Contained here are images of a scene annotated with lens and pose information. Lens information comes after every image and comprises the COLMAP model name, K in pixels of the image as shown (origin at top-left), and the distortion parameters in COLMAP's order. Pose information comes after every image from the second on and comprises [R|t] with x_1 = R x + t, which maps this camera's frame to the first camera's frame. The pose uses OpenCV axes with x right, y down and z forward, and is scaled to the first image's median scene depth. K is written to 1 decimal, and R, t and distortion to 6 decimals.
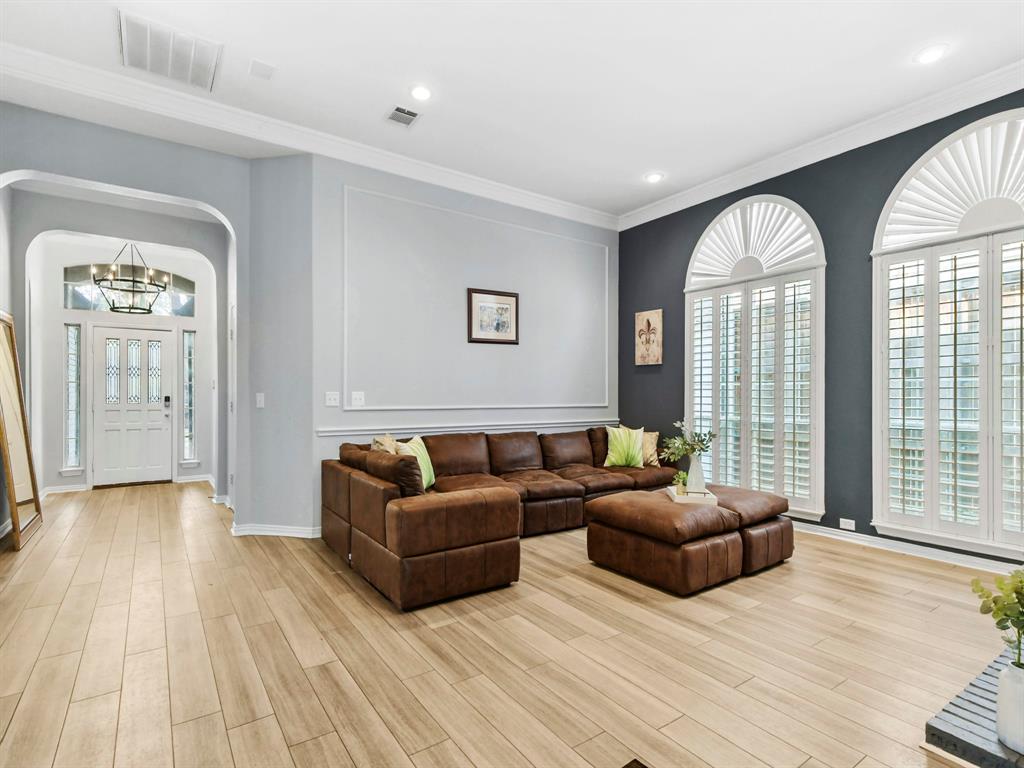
lens RADIAL K [[521.5, 0, 510.9], [0, 521.5, 394.3], [0, 0, 1]] dist [0.023912, -0.008843]
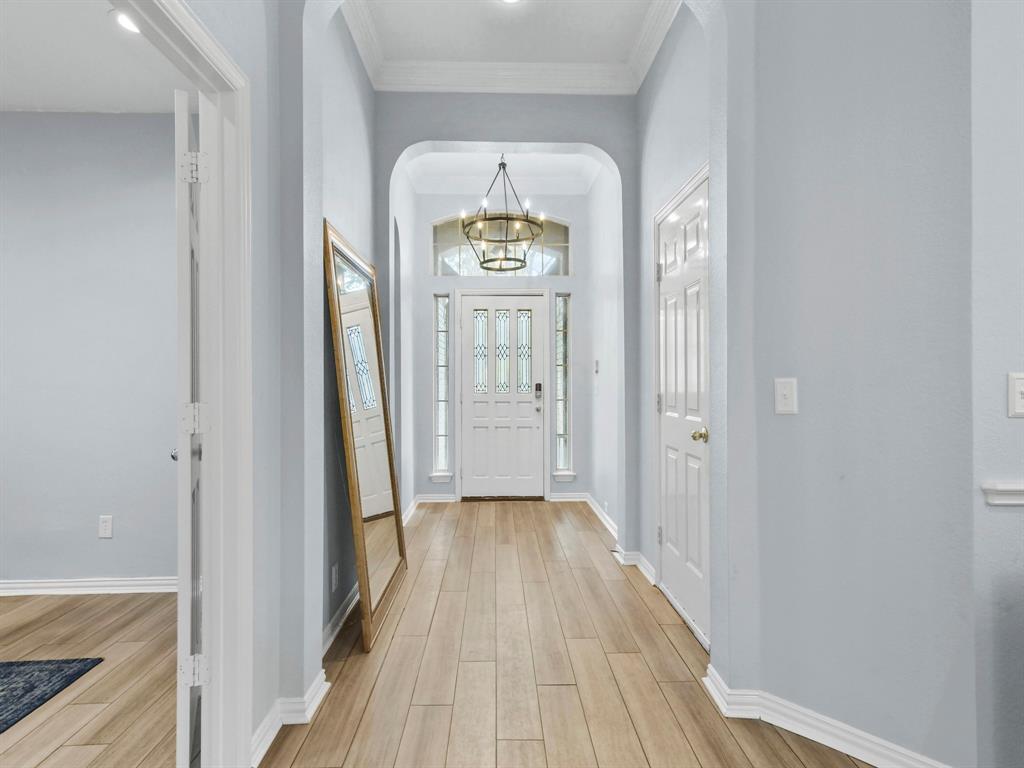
lens RADIAL K [[591.2, 0, 510.0], [0, 591.2, 381.6], [0, 0, 1]] dist [0.004843, 0.000522]
pose [[0.834632, -0.001306, -0.550807, -0.238299], [0.001841, 0.999998, 0.000418, 0.000317], [0.550806, -0.001363, 0.834632, 0.294116]]
